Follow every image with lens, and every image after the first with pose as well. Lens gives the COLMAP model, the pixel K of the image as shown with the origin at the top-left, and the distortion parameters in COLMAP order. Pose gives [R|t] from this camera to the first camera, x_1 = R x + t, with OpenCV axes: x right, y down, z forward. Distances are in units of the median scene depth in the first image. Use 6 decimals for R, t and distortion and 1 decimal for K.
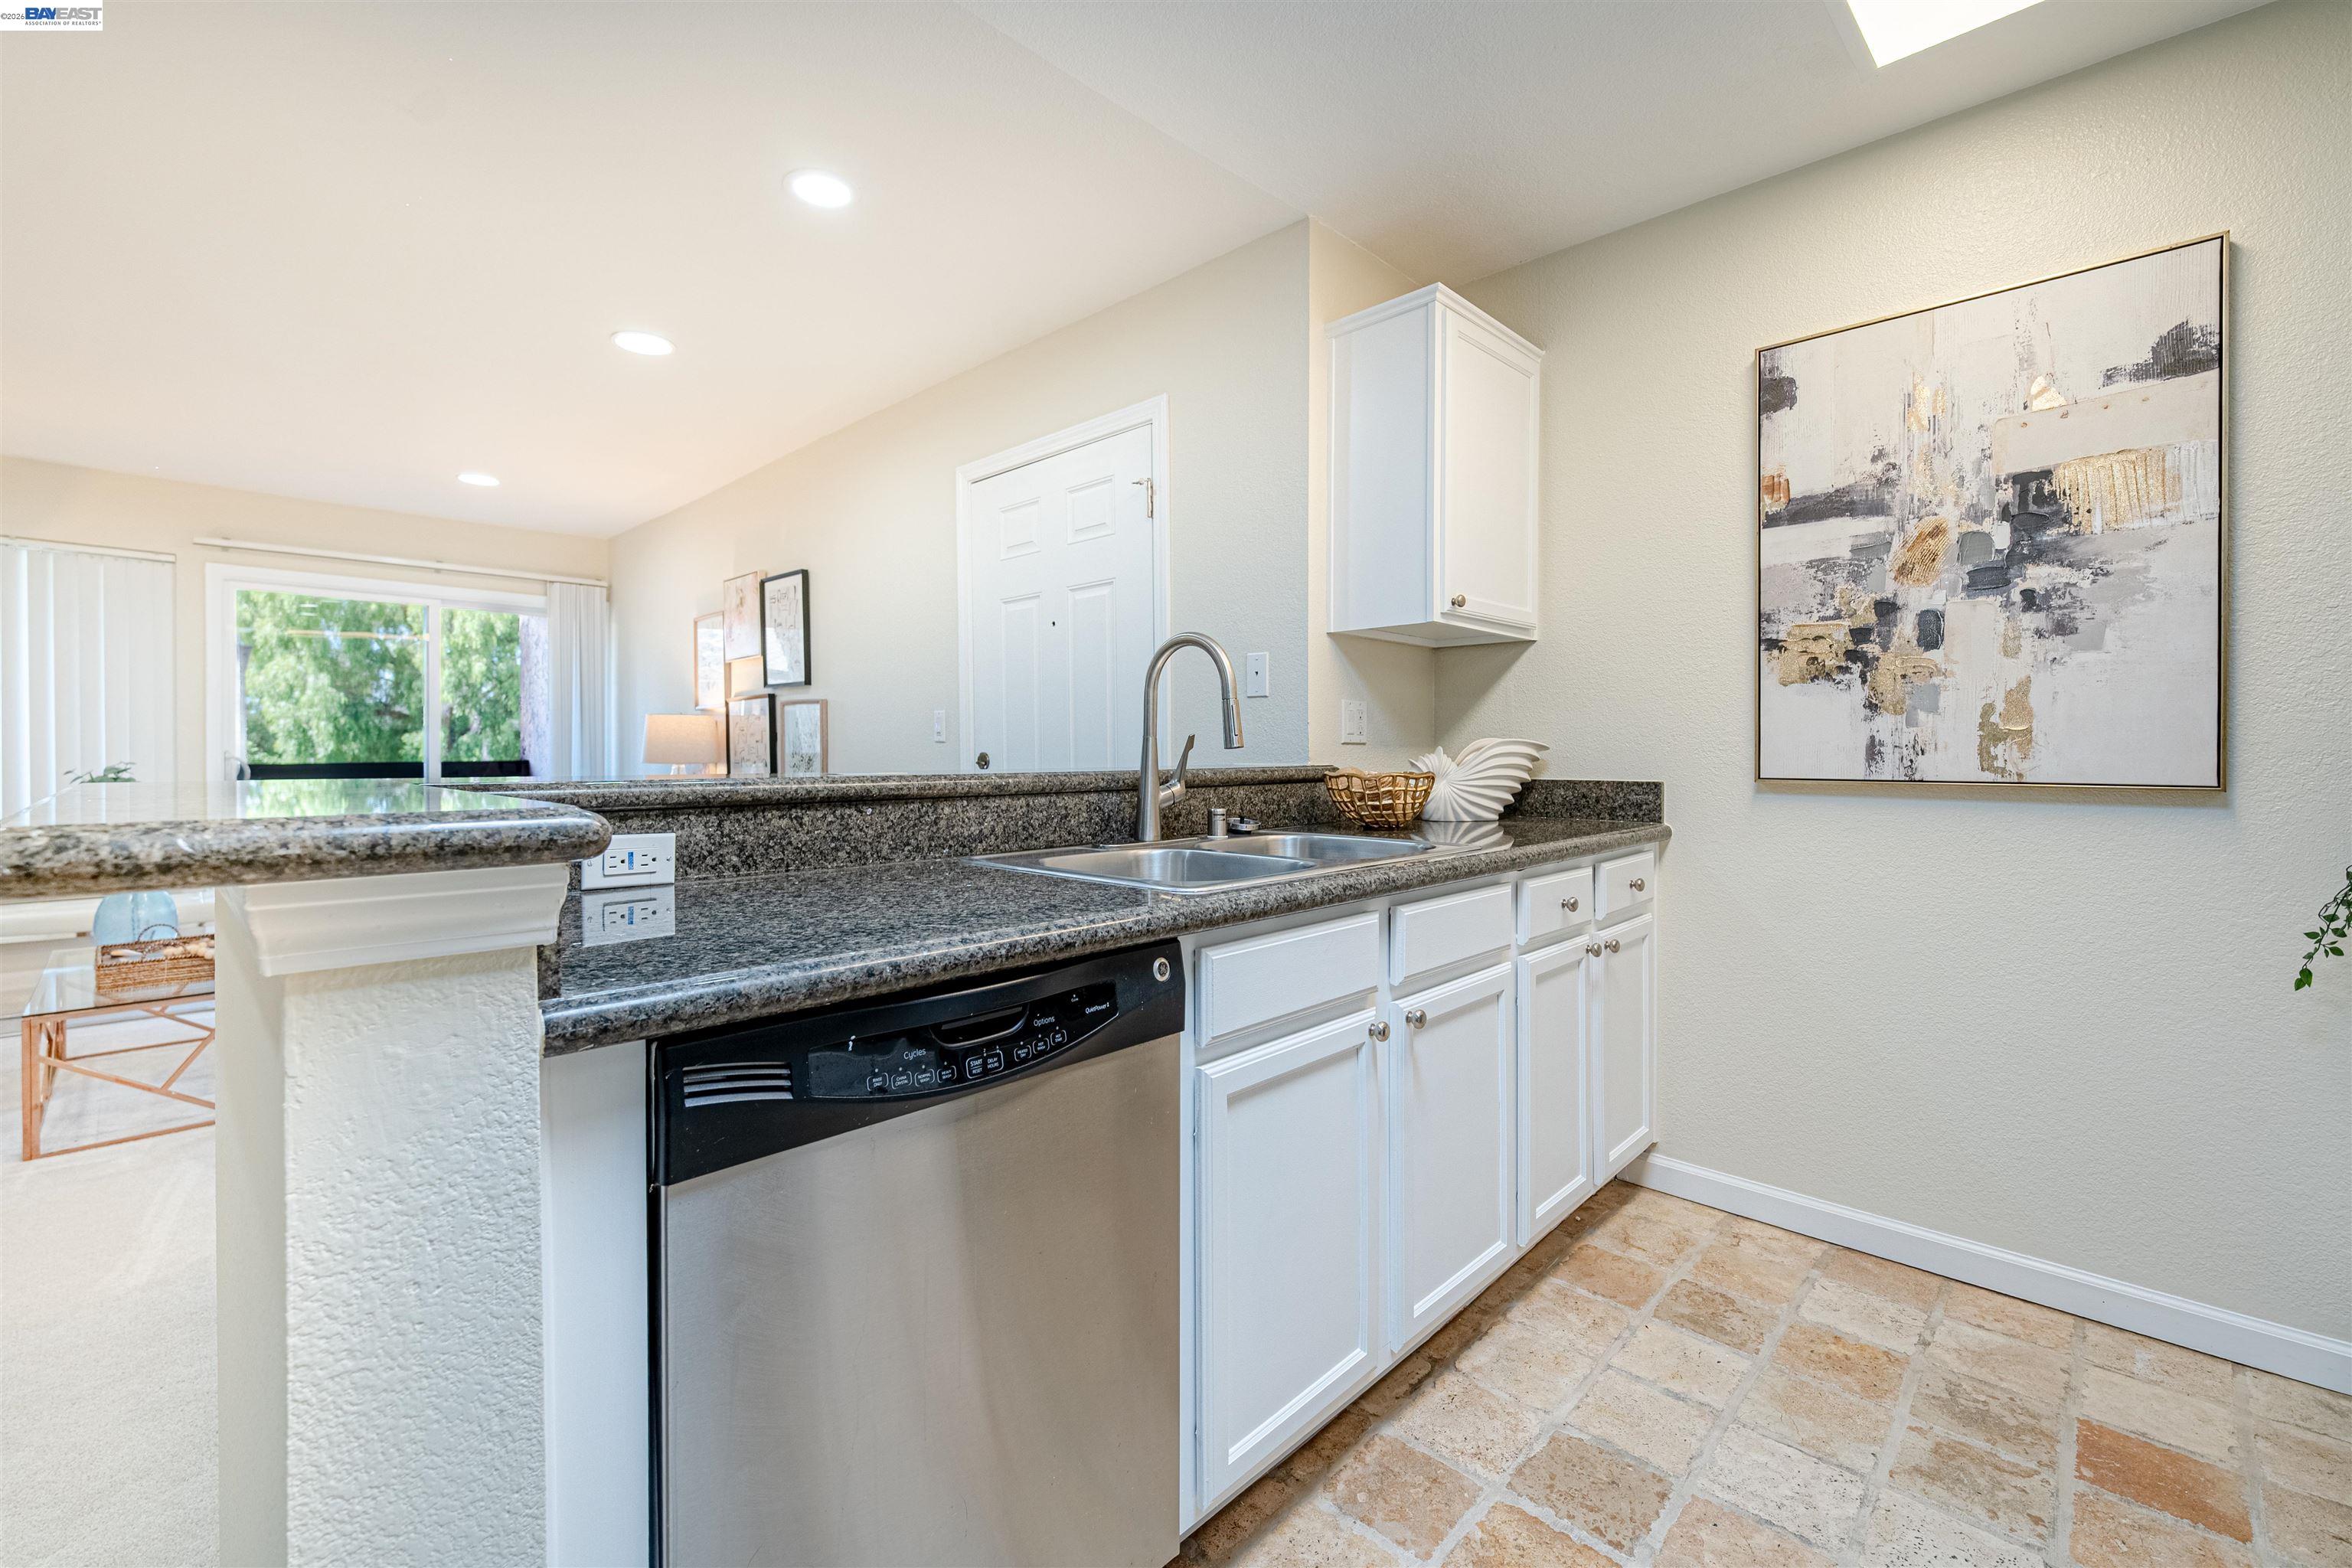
lens RADIAL K [[991.8, 0, 1170.3], [0, 991.8, 738.9], [0, 0, 1]] dist [0.015903, -0.000126]
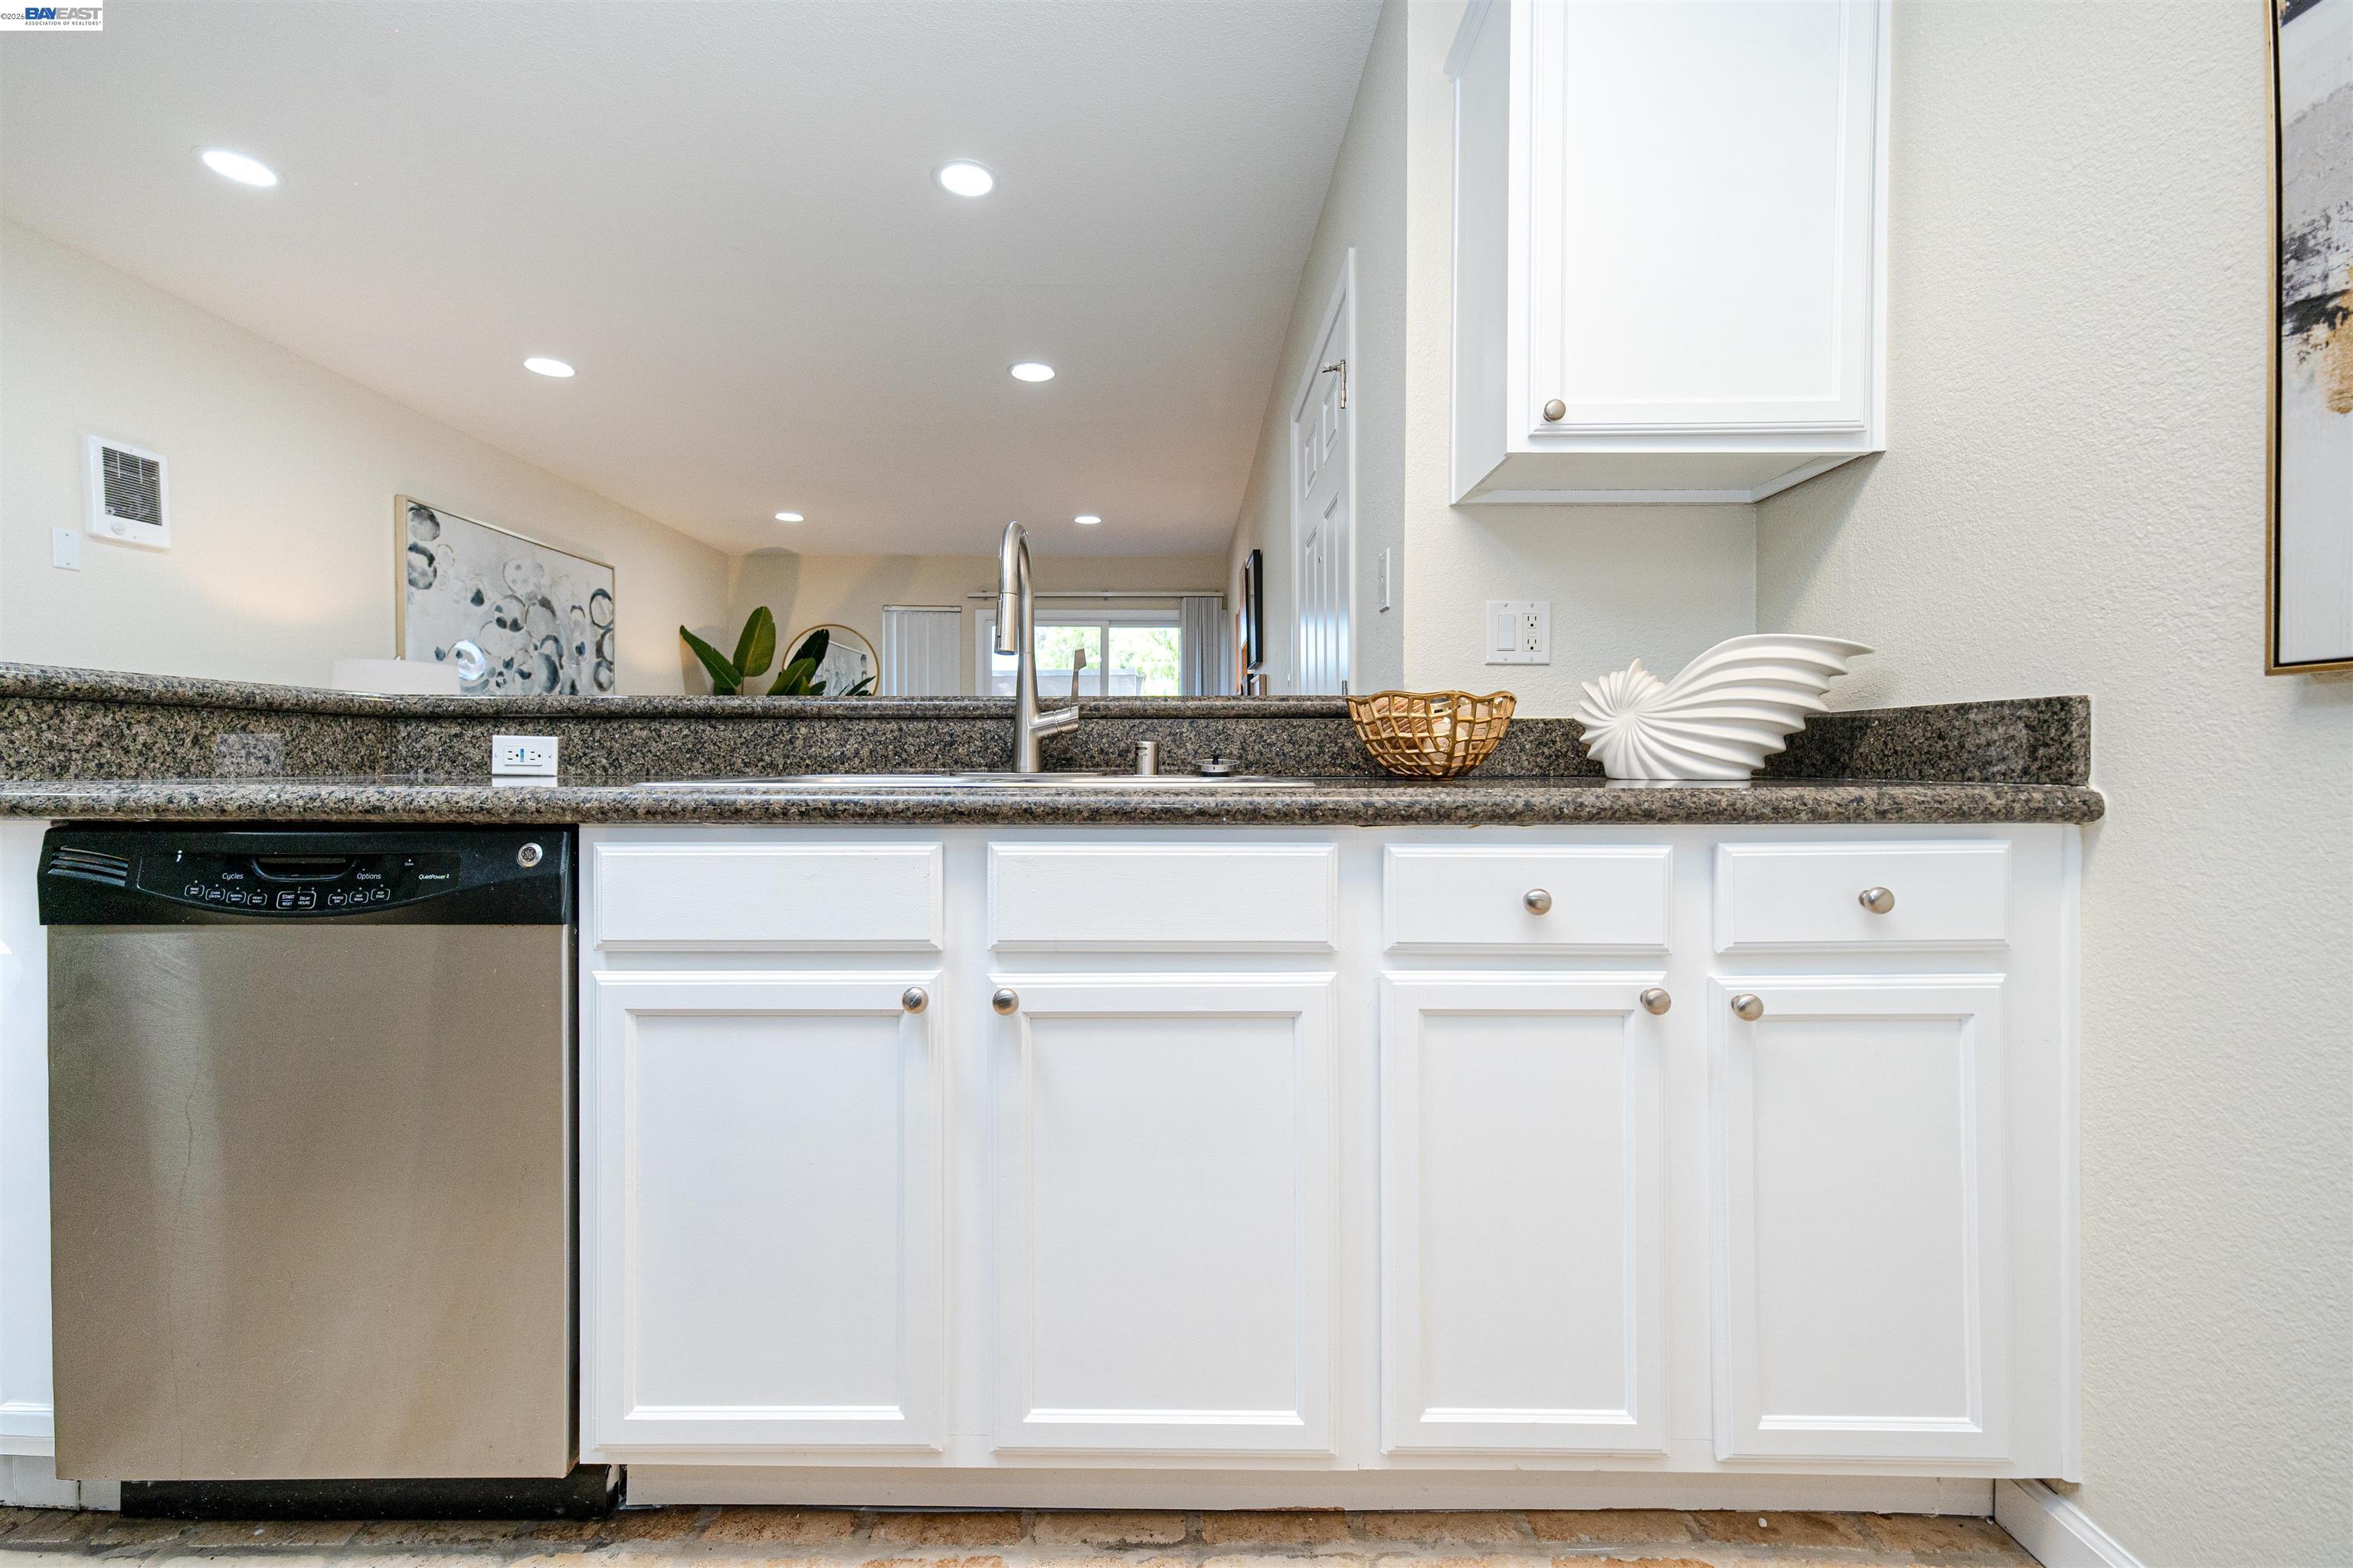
lens RADIAL K [[998.0, 0, 1172.0], [0, 998.0, 755.1], [0, 0, 1]] dist [0.009297, -0.000127]
pose [[0.682433, -0.003429, -0.730940, 0.661758], [0.006383, 0.999979, 0.001268, 0.081173], [0.730921, -0.005531, 0.682440, 0.465482]]
